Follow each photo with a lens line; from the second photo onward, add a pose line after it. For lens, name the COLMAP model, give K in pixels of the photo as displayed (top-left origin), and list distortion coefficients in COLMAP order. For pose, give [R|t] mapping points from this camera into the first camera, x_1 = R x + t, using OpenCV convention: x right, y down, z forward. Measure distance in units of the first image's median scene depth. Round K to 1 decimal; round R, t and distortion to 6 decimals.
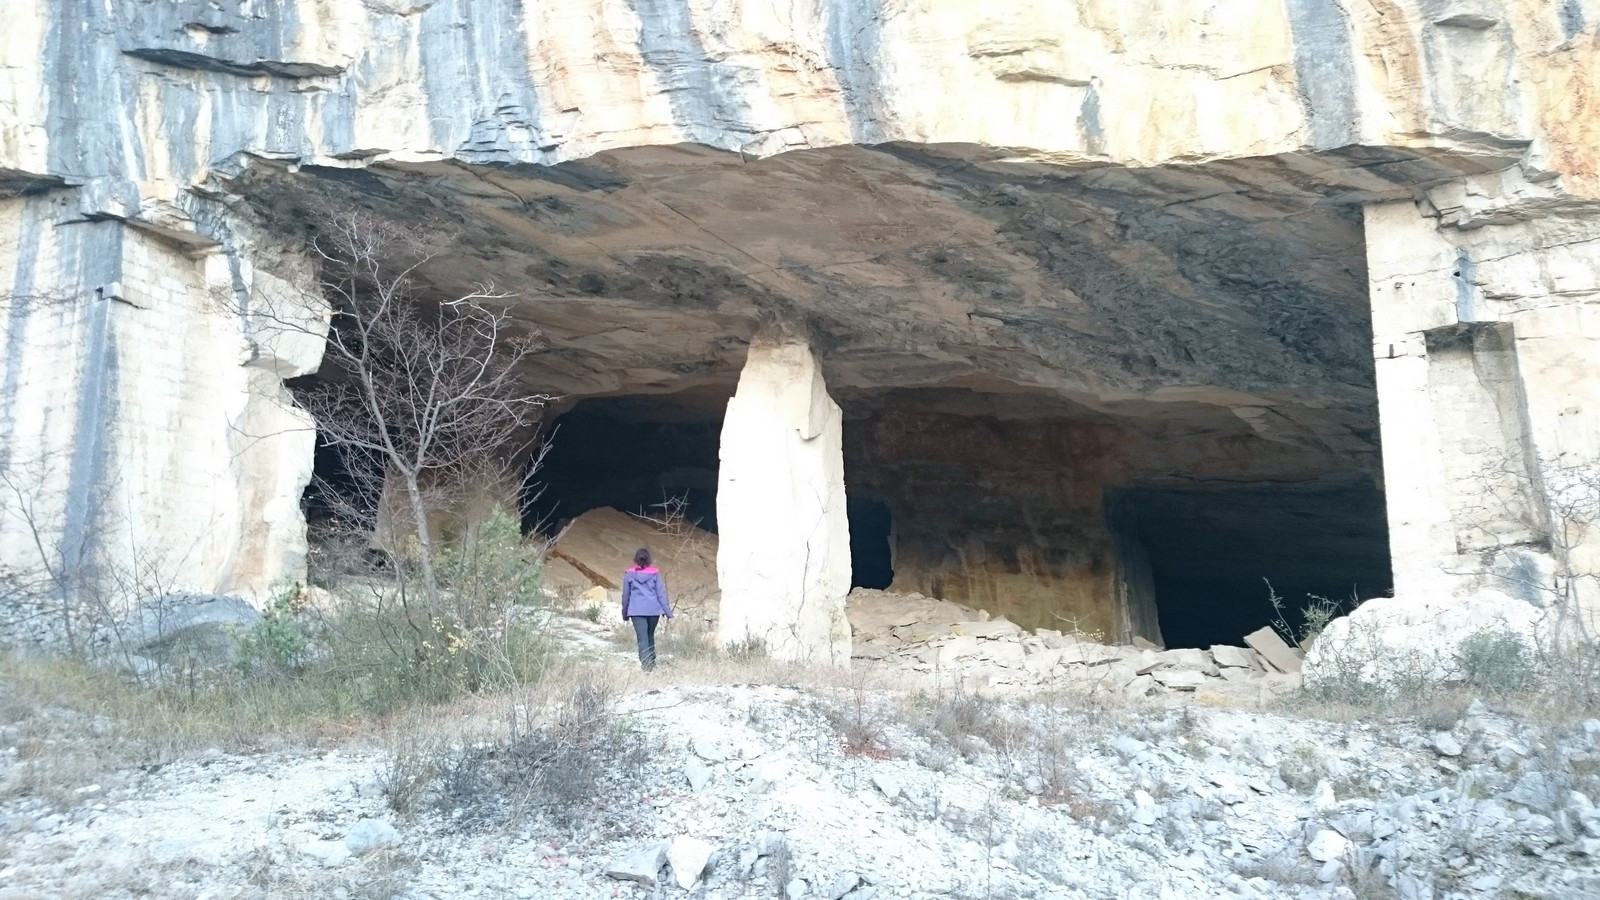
lens RADIAL K [[1132.9, 0, 805.8], [0, 1132.9, 526.9], [0, 0, 1]] dist [0.000103, -0.021772]
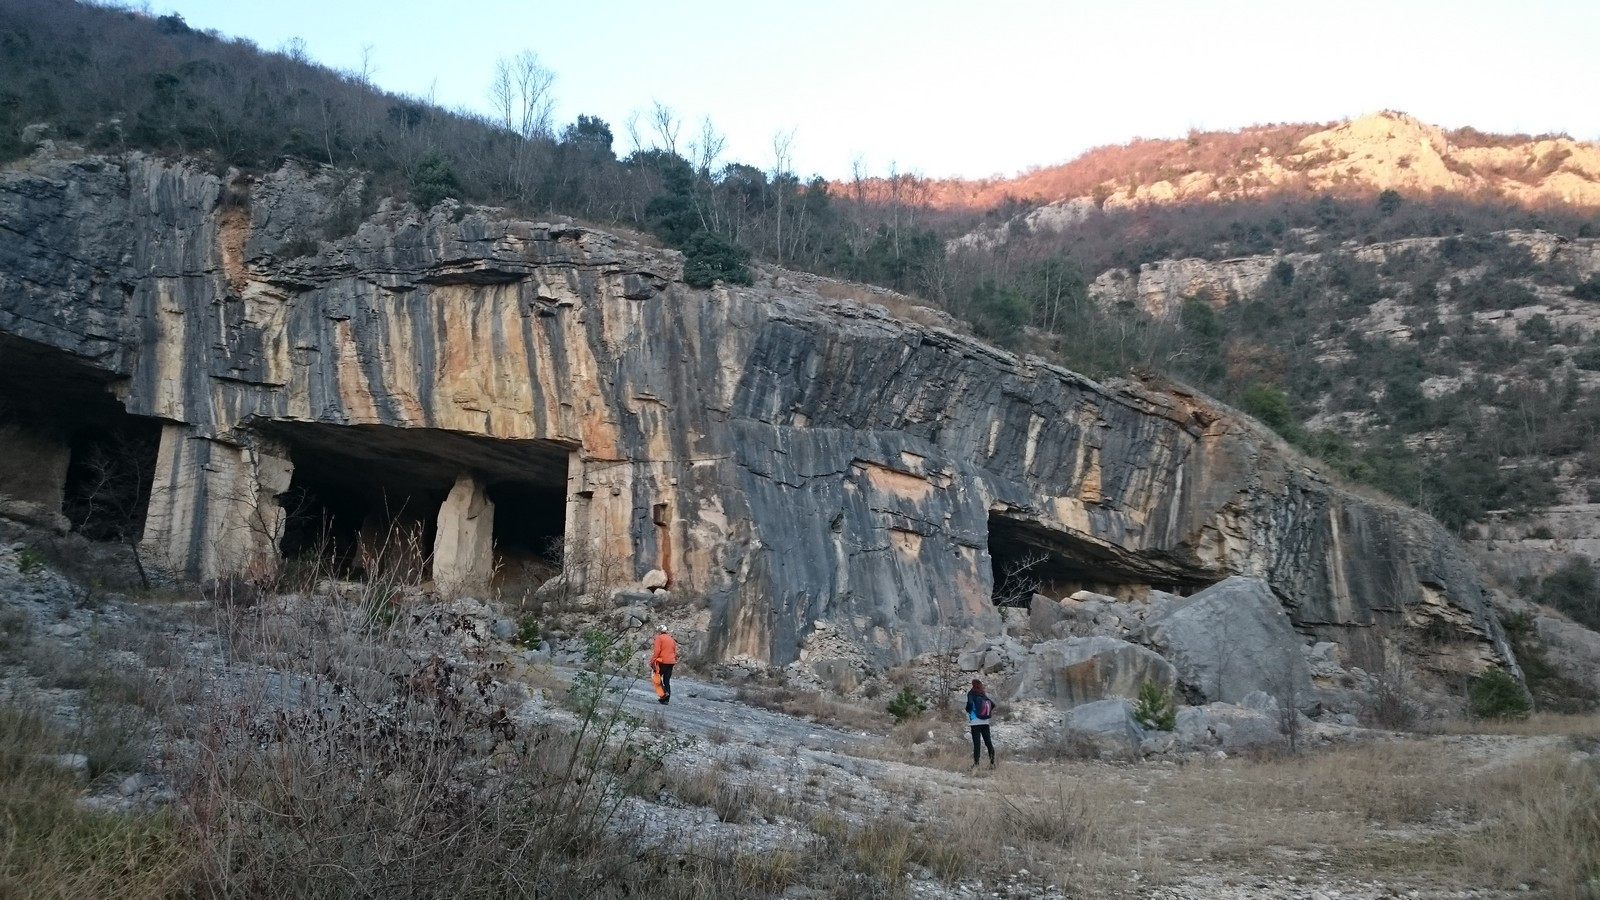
lens RADIAL K [[1132.9, 0, 805.8], [0, 1132.9, 526.9], [0, 0, 1]] dist [0.000103, -0.021772]
pose [[0.991431, -0.005621, -0.130510, 1.146385], [0.004493, 0.999950, -0.008941, -0.035782], [0.130553, 0.008278, 0.991407, -1.475284]]
